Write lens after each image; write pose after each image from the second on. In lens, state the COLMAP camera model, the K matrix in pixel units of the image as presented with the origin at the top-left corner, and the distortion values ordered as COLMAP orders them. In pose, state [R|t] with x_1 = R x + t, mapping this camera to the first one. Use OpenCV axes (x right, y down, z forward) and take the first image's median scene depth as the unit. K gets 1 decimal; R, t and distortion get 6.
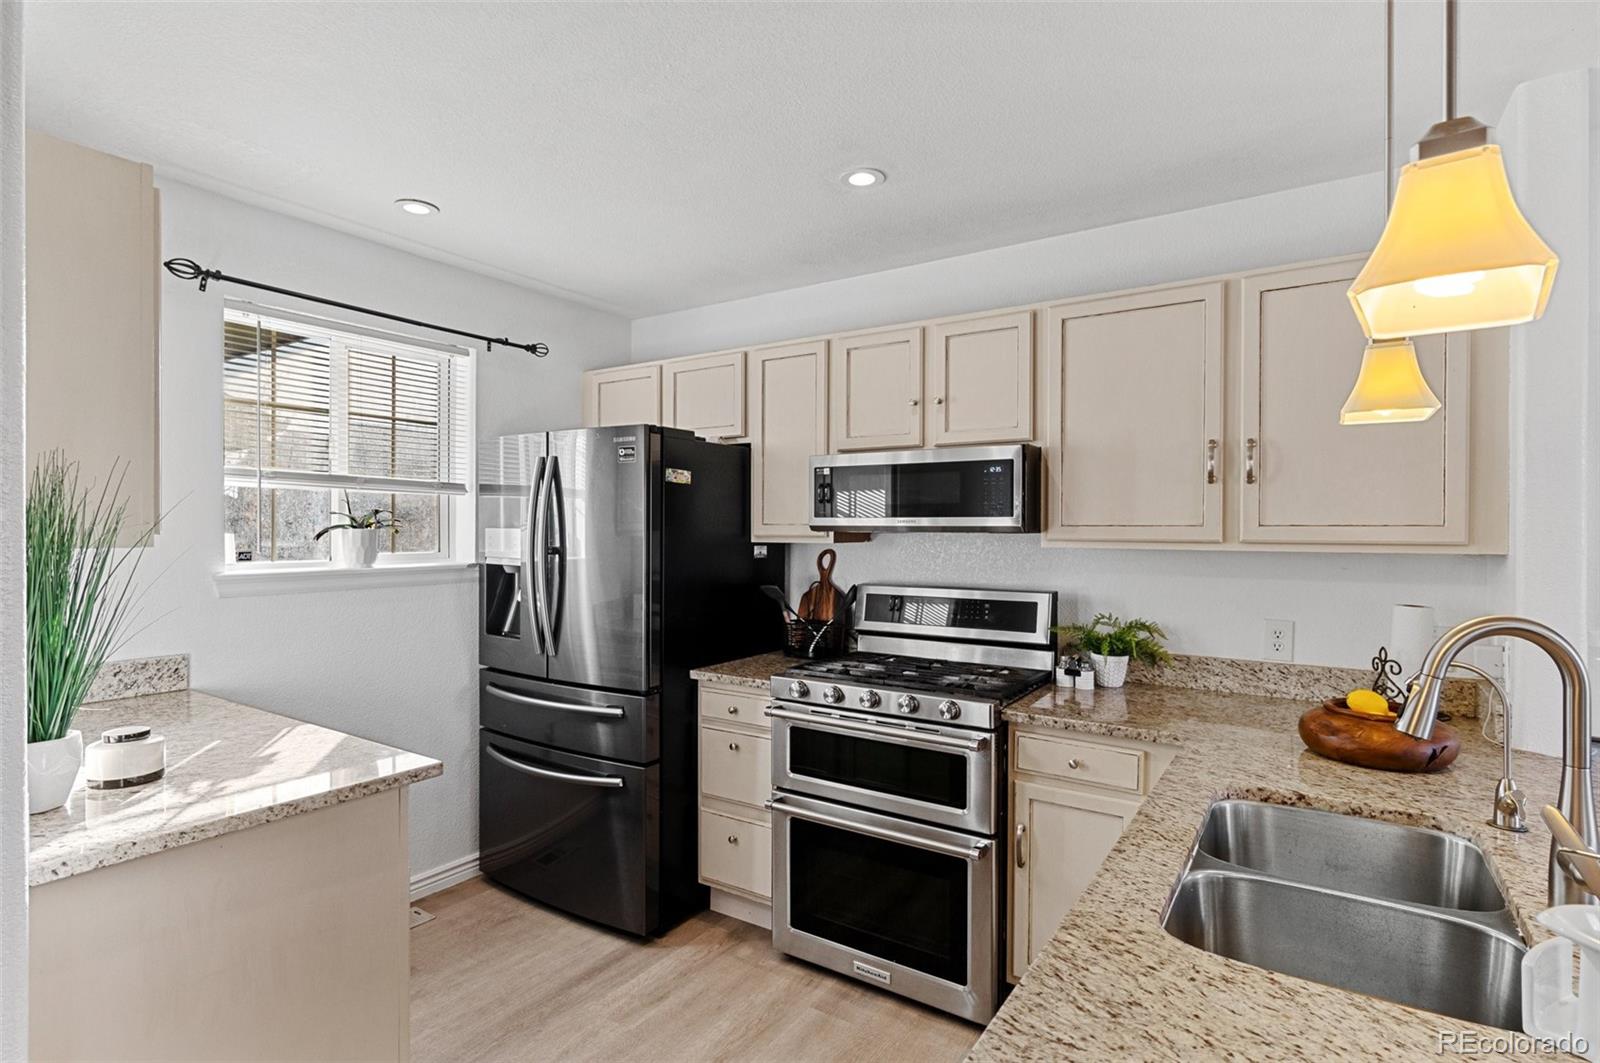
lens RADIAL K [[786.5, 0, 795.5], [0, 786.5, 531.4], [0, 0, 1]] dist [-0.007191, -0.000468]
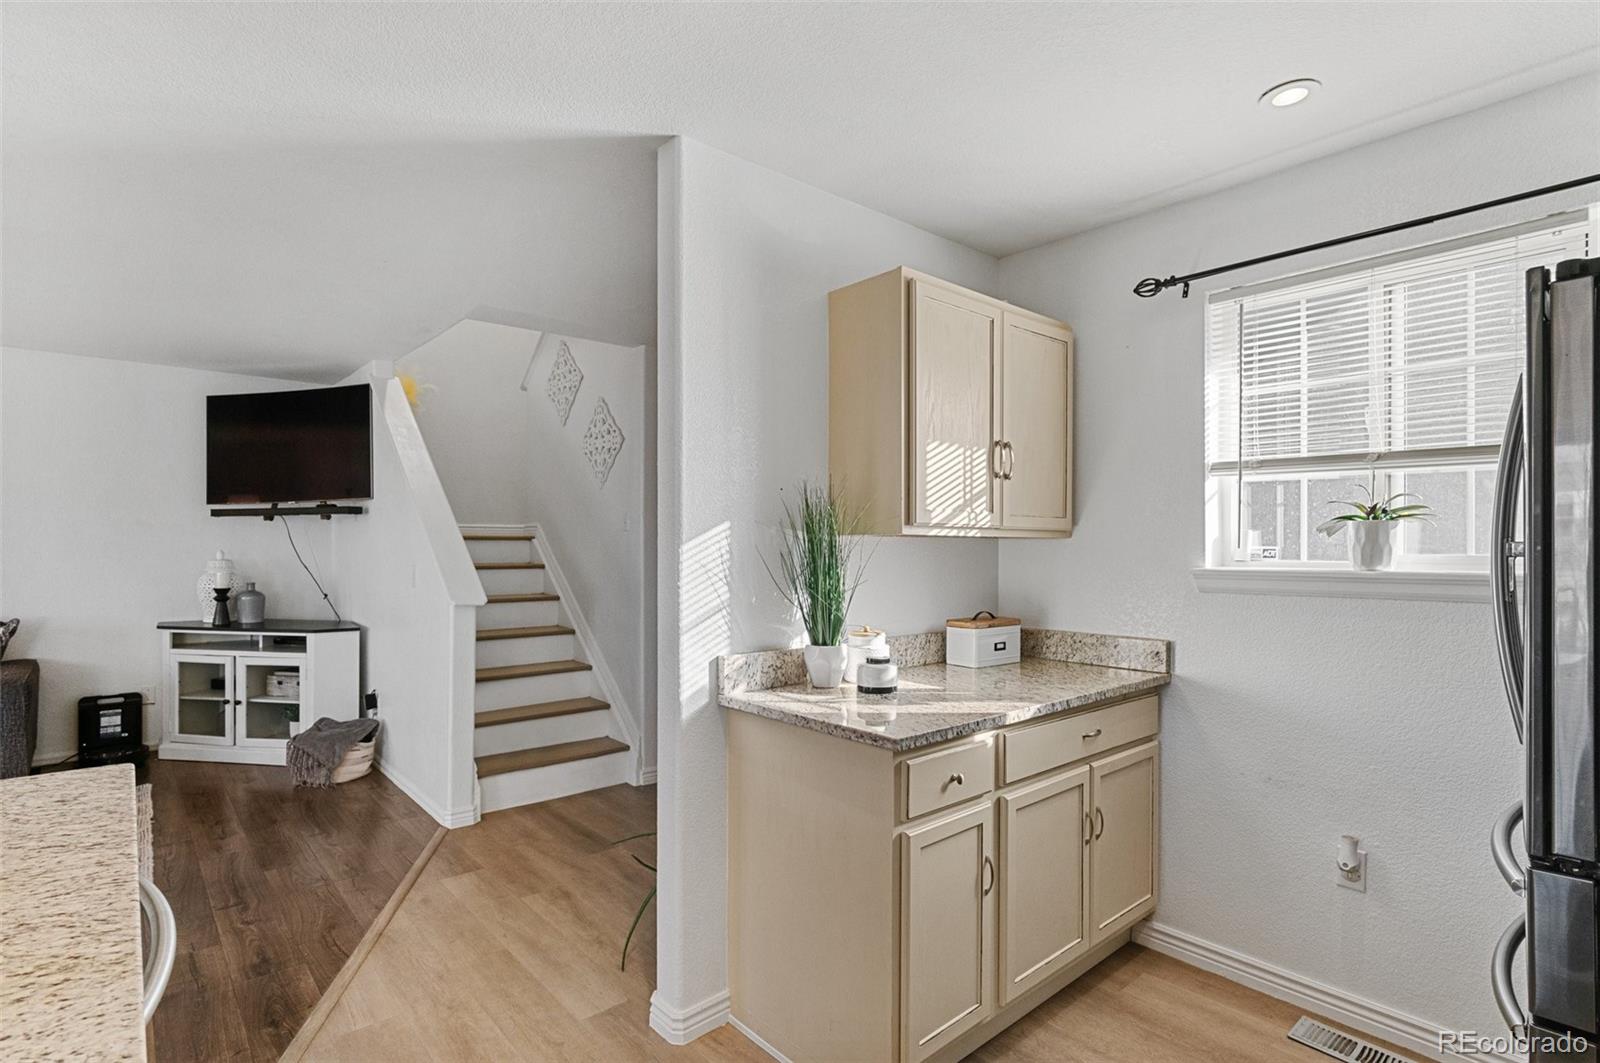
lens RADIAL K [[786.5, 0, 794.5], [0, 786.5, 539.2], [0, 0, 1]] dist [-0.007191, -0.000468]
pose [[-0.262434, -0.012639, -0.964867, 0.981091], [-0.002545, 0.999920, -0.012406, 0.079316], [0.964947, -0.000801, -0.262445, 1.936319]]
